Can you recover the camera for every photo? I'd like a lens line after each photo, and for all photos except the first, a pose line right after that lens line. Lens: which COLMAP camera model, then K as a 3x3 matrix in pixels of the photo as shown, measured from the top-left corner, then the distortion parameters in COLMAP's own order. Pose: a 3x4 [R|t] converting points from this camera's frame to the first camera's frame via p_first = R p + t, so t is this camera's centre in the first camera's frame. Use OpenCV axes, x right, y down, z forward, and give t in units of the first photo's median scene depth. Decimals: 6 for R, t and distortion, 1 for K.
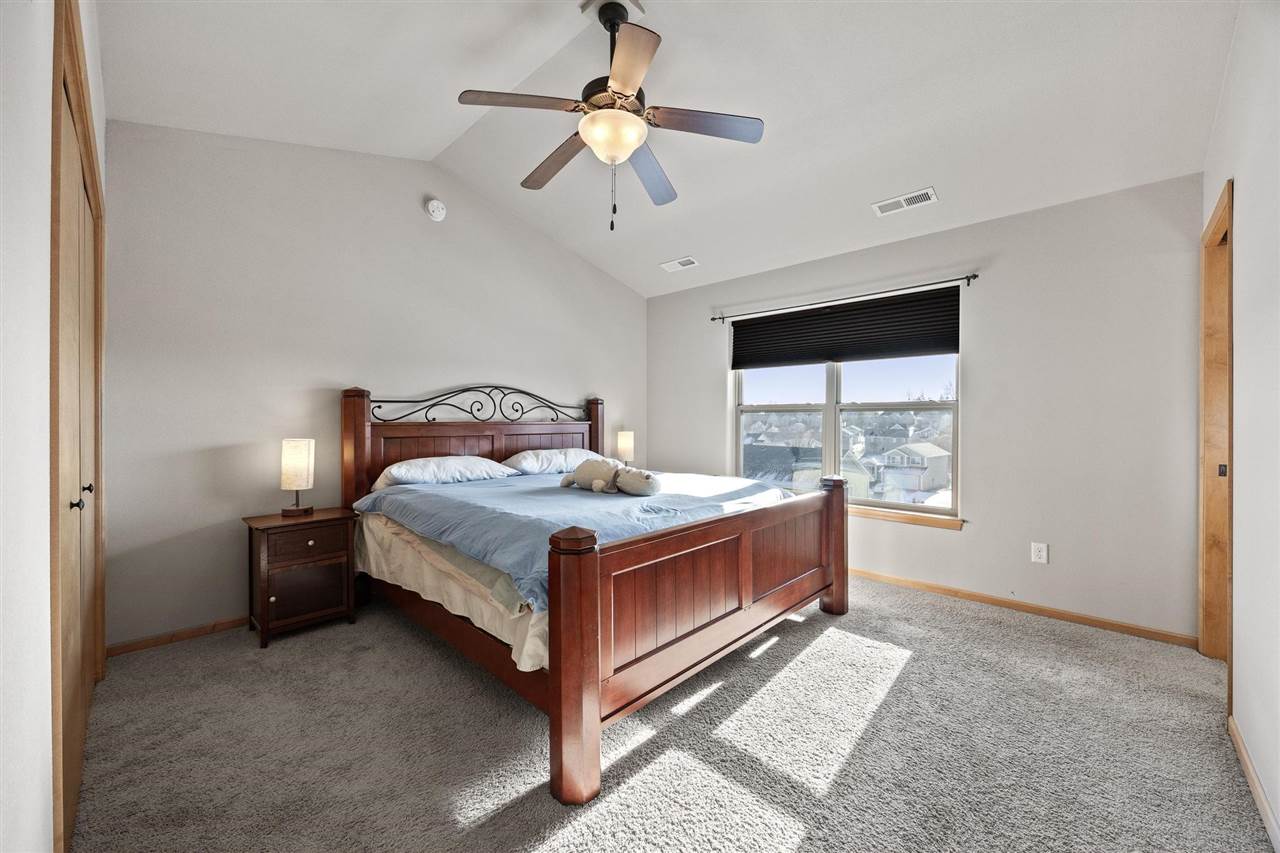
lens RADIAL K [[492.0, 0, 645.5], [0, 492.0, 428.5], [0, 0, 1]] dist [-0.001487, 0.000478]
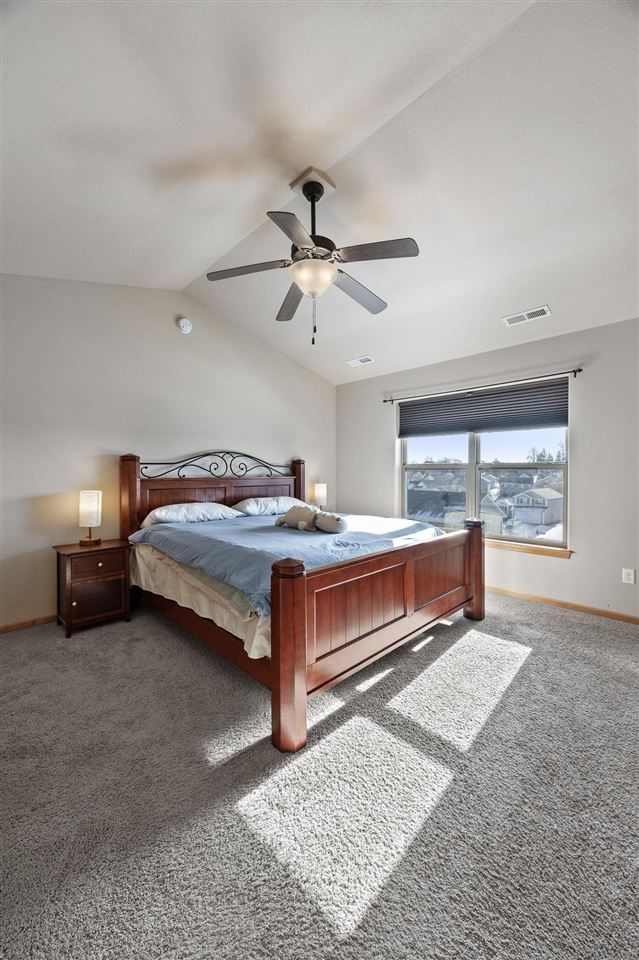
lens RADIAL K [[369.0, 0, 318.8], [0, 369.0, 476.0], [0, 0, 1]] dist [-0.001487, 0.000478]
pose [[0.999299, -0.000449, -0.037422, -0.008847], [0.000480, 1.000000, 0.000822, -0.022262], [0.037422, -0.000839, 0.999299, -0.038904]]
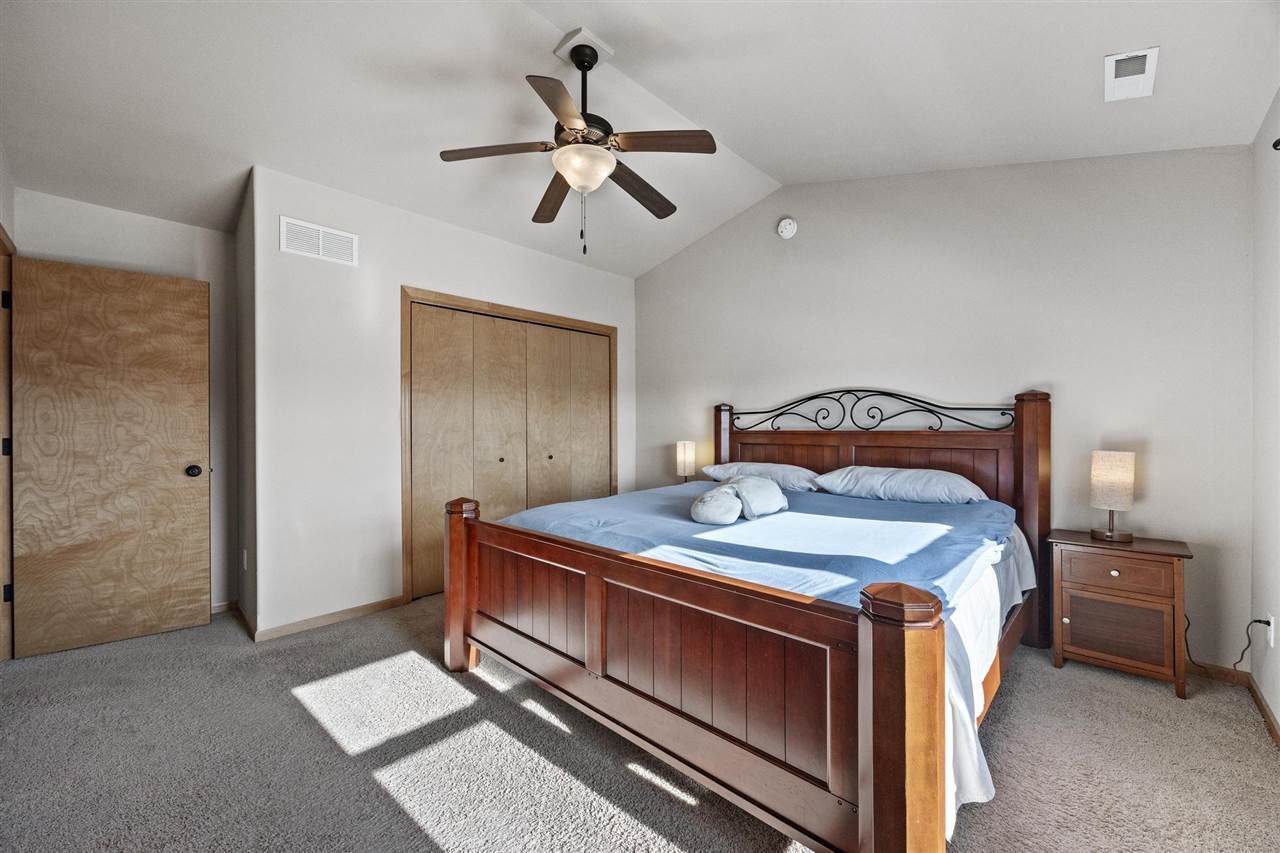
lens RADIAL K [[492.0, 0, 619.5], [0, 492.0, 428.8], [0, 0, 1]] dist [-0.001487, 0.000478]
pose [[-0.020453, 0.002901, -0.999787, 0.720212], [-0.009517, 0.999950, 0.003096, -0.019853], [0.999746, 0.009578, -0.020424, 0.771204]]
